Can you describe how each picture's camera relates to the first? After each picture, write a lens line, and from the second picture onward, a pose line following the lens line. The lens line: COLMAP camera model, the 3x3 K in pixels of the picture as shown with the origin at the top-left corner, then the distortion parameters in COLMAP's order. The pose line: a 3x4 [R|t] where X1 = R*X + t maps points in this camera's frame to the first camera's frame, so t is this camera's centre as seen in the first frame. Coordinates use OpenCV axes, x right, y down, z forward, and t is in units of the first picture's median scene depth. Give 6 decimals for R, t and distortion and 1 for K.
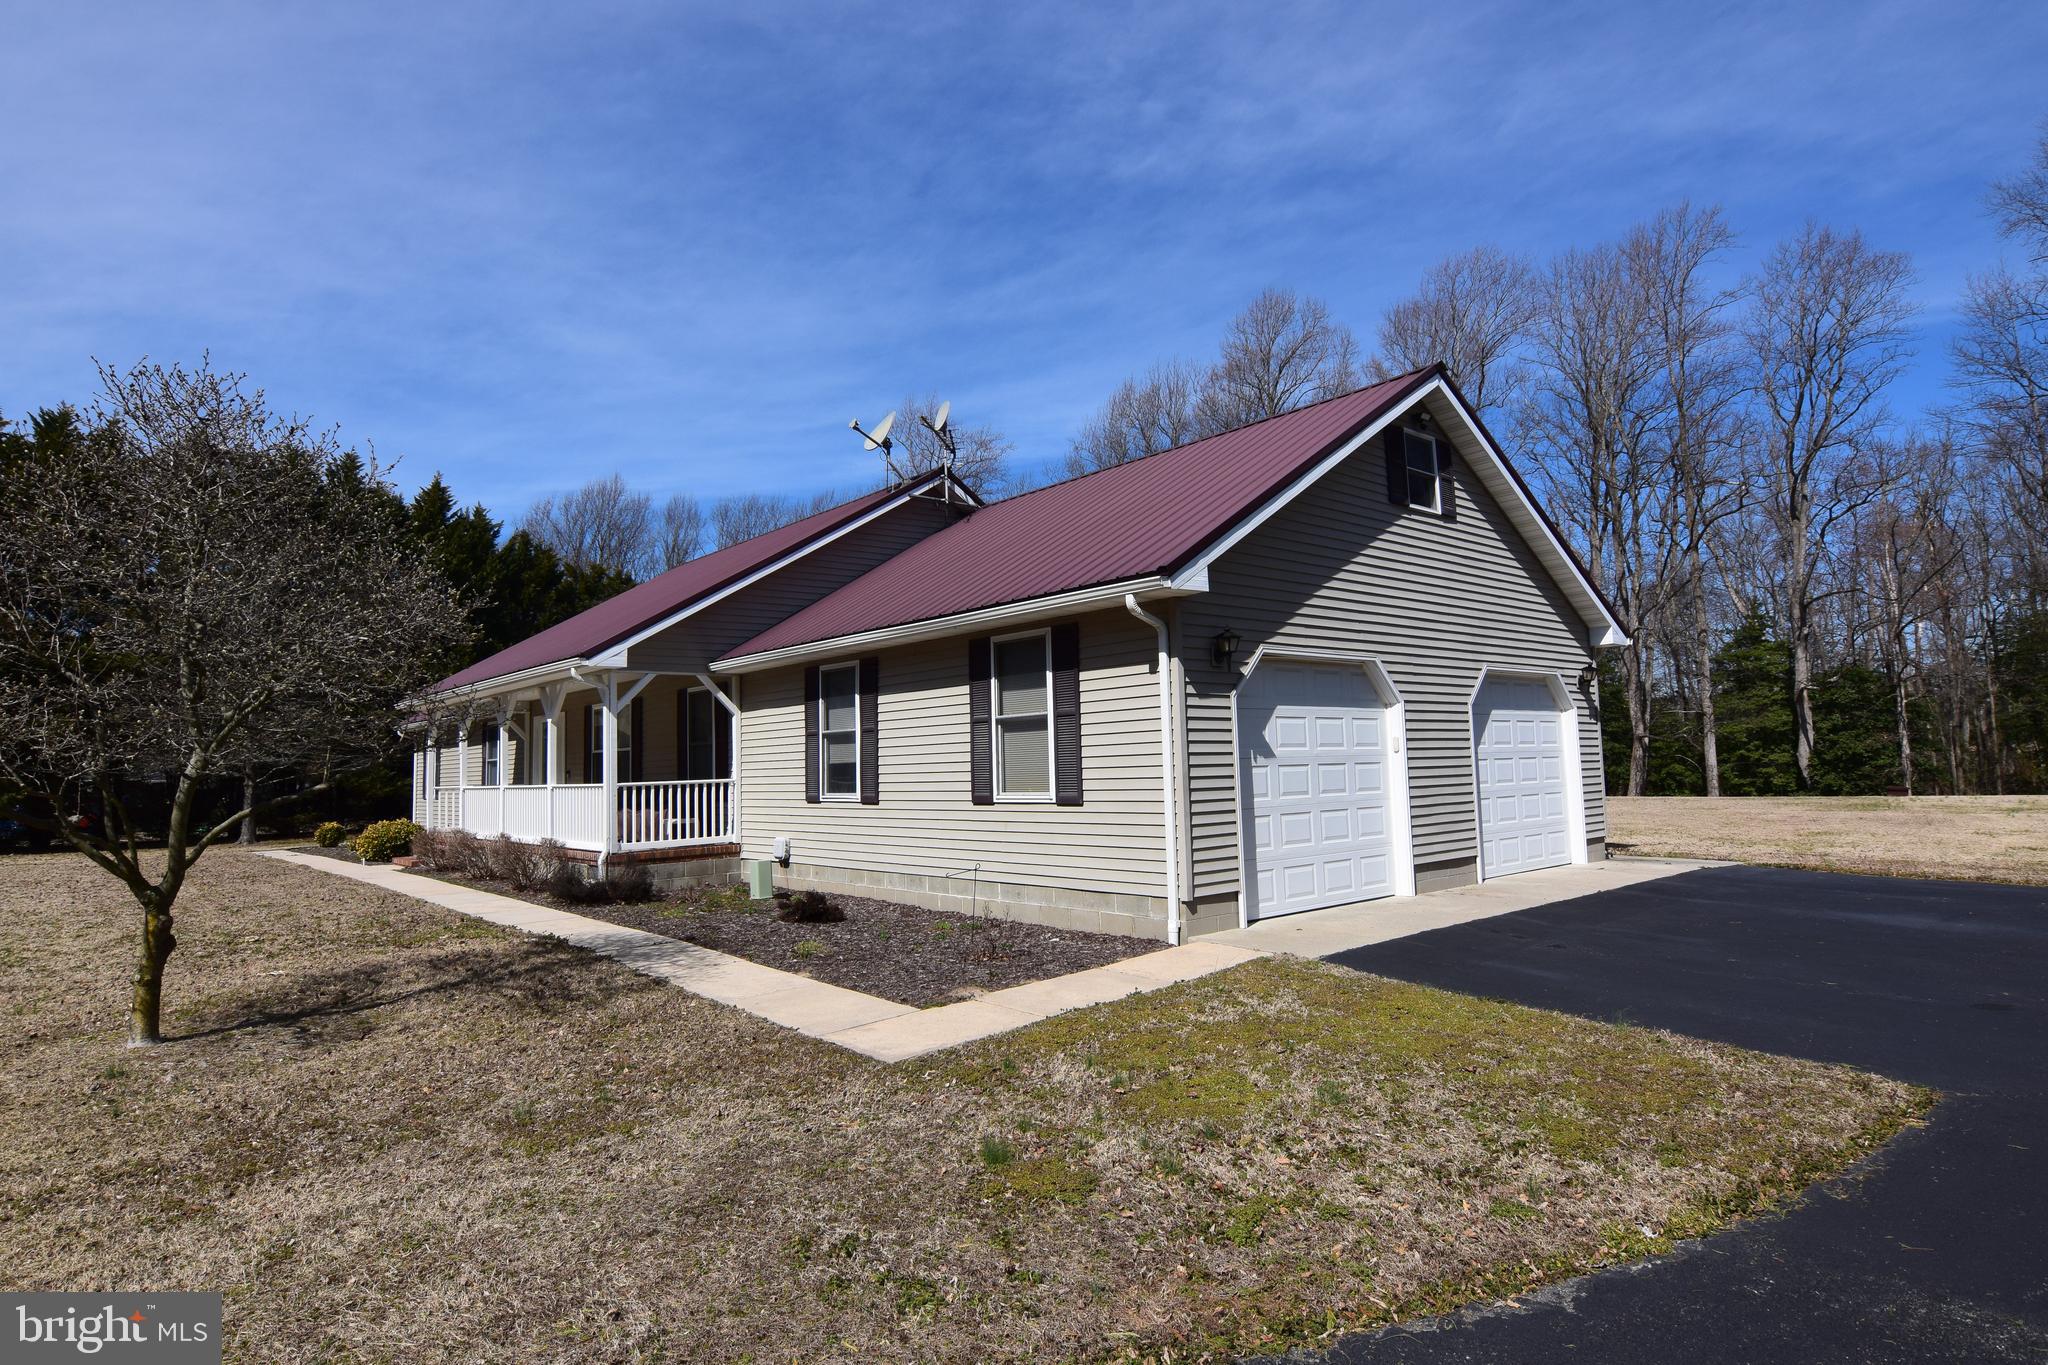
lens RADIAL K [[1096.1, 0, 1024.0], [0, 1096.1, 682.5], [0, 0, 1]] dist [-0.001430, -0.000993]
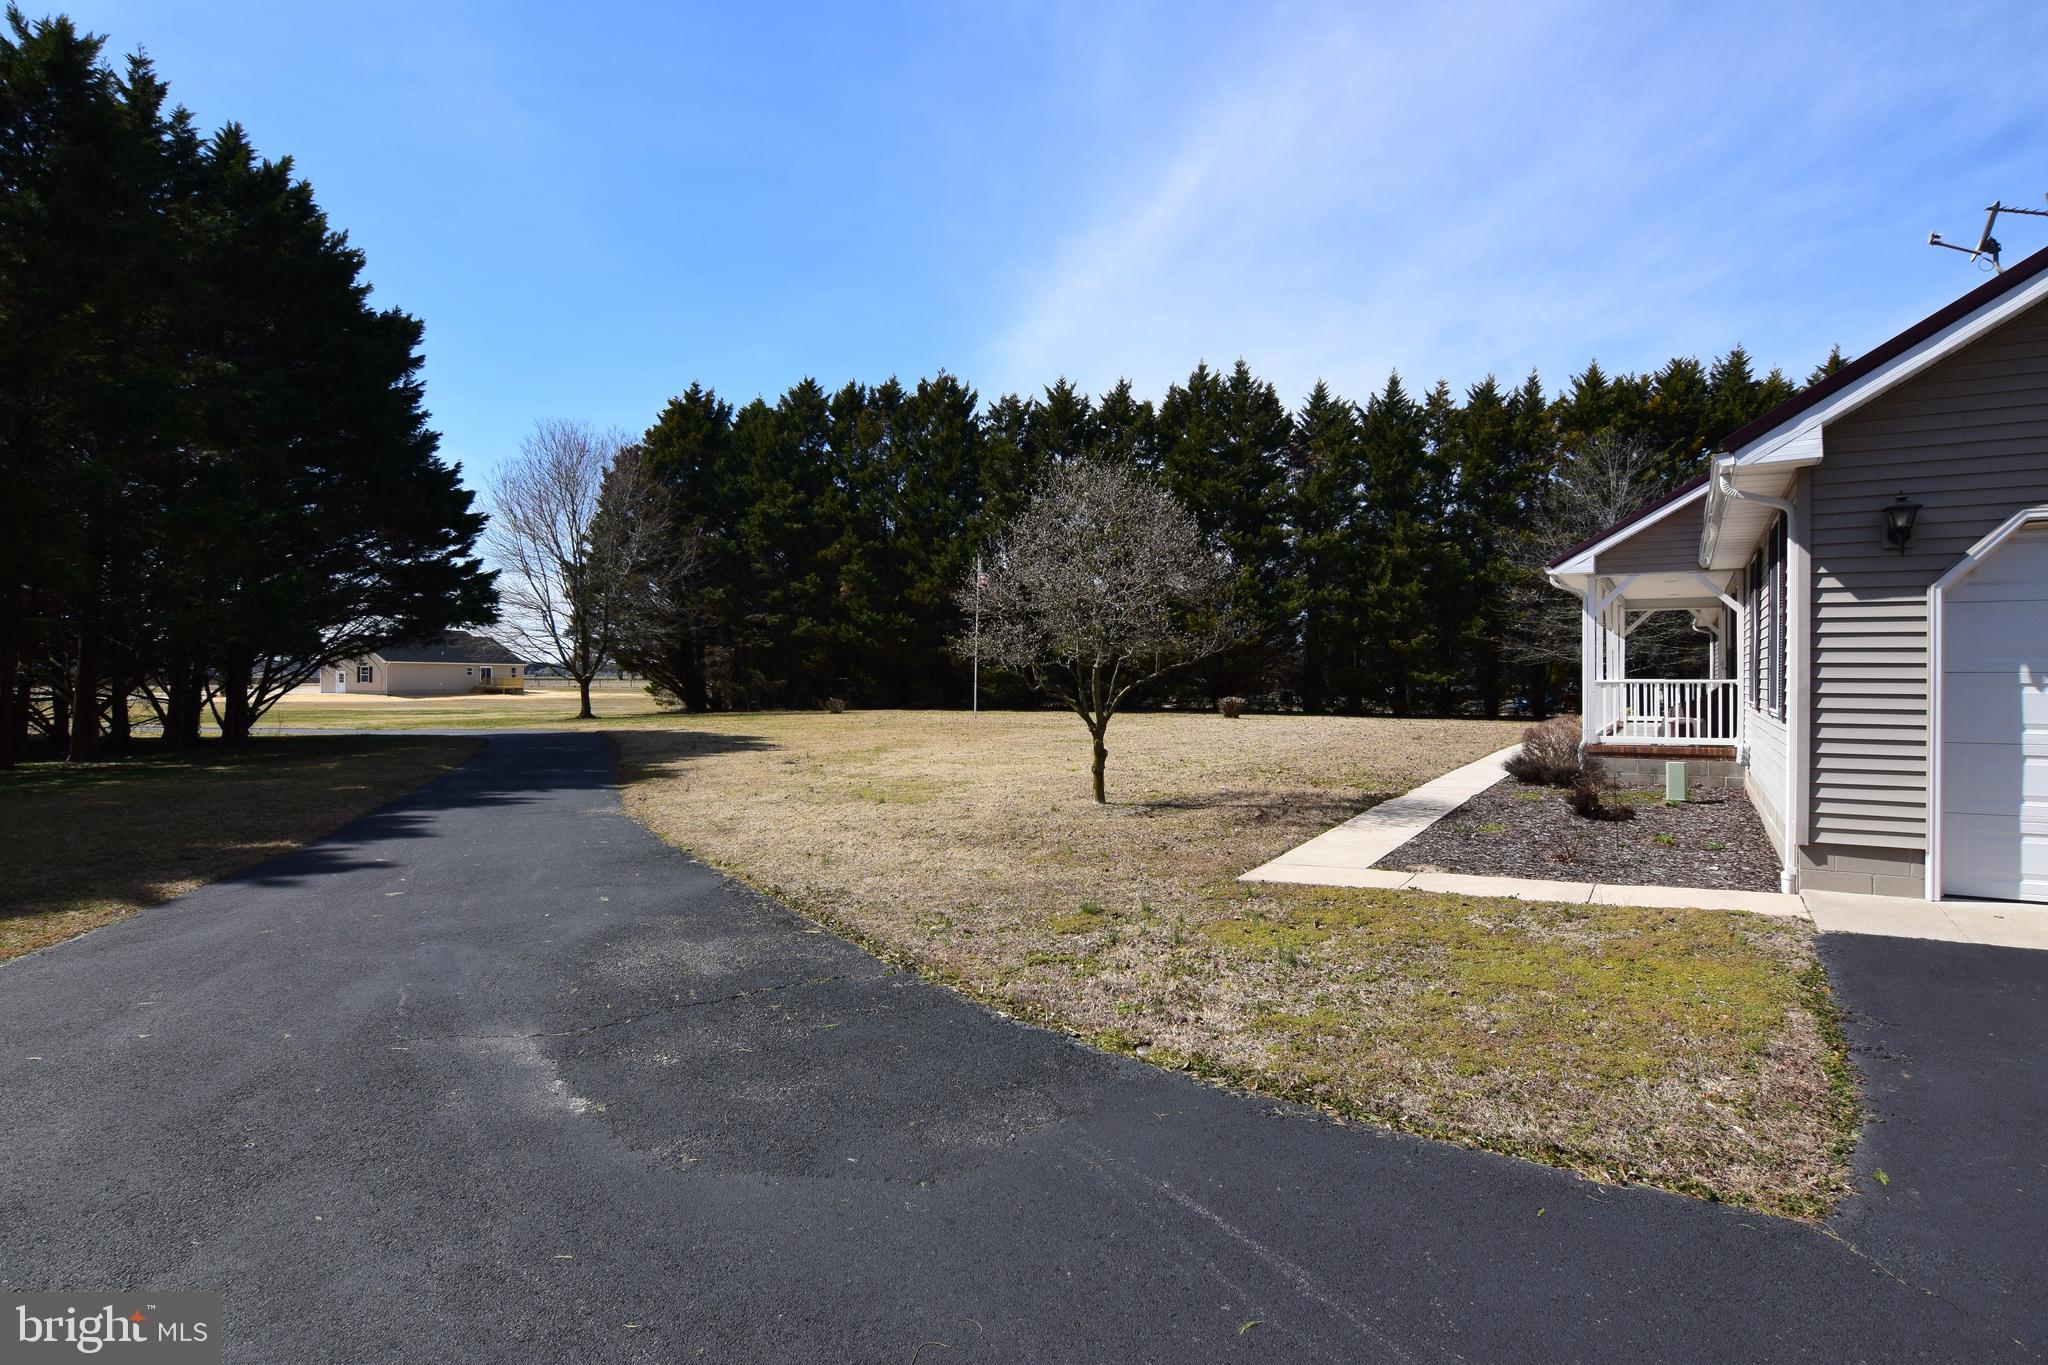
lens RADIAL K [[1096.1, 0, 1024.0], [0, 1096.1, 682.5], [0, 0, 1]] dist [-0.001430, -0.000993]
pose [[0.292646, 0.031589, -0.955699, 0.489935], [0.068617, 0.996184, 0.053939, -0.003149], [0.953756, -0.081362, 0.289362, 0.144876]]
